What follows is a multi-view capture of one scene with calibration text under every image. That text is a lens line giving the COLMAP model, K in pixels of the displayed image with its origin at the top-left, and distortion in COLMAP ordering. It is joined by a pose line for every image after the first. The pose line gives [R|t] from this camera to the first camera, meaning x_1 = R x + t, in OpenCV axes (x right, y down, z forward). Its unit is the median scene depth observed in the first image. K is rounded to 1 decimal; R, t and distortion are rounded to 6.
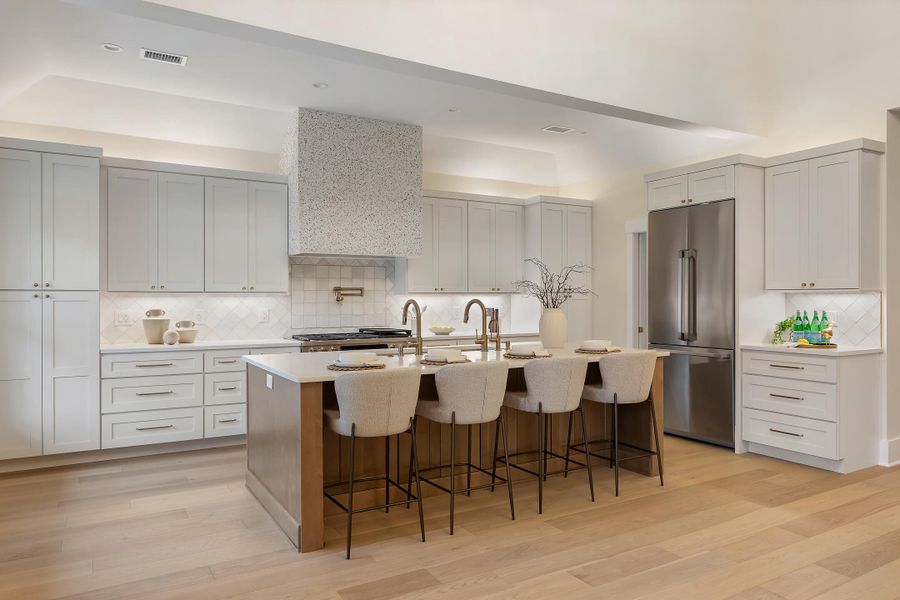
lens RADIAL K [[568.4, 0, 419.9], [0, 568.4, 301.4], [0, 0, 1]] dist [0.002445, 0.000724]
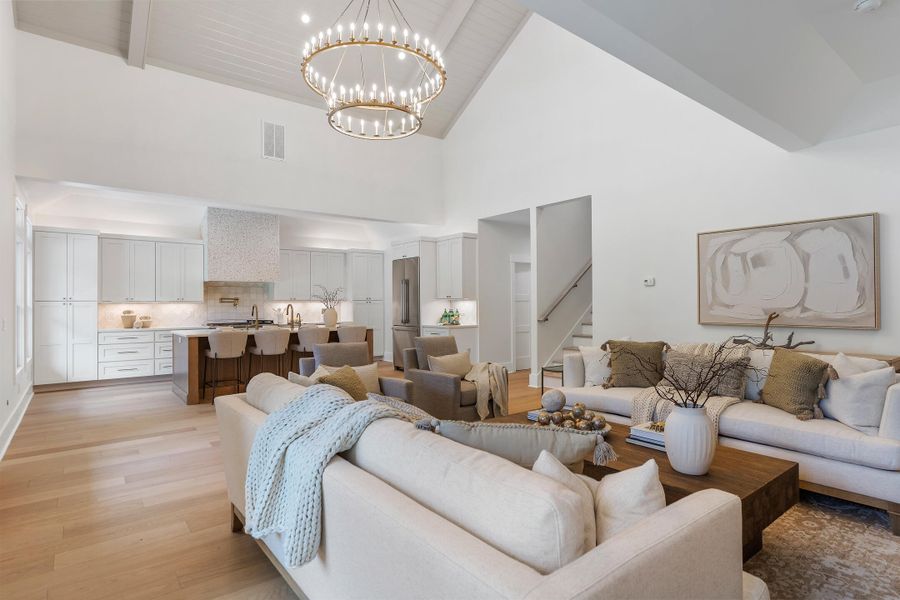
lens RADIAL K [[477.4, 0, 450.0], [0, 477.4, 300.0], [0, 0, 1]] dist [0.000462, 0.000130]
pose [[0.990332, -0.005473, 0.138607, 0.407632], [0.007877, 0.999828, -0.016802, 0.015029], [-0.138491, 0.017732, 0.990205, -0.788694]]
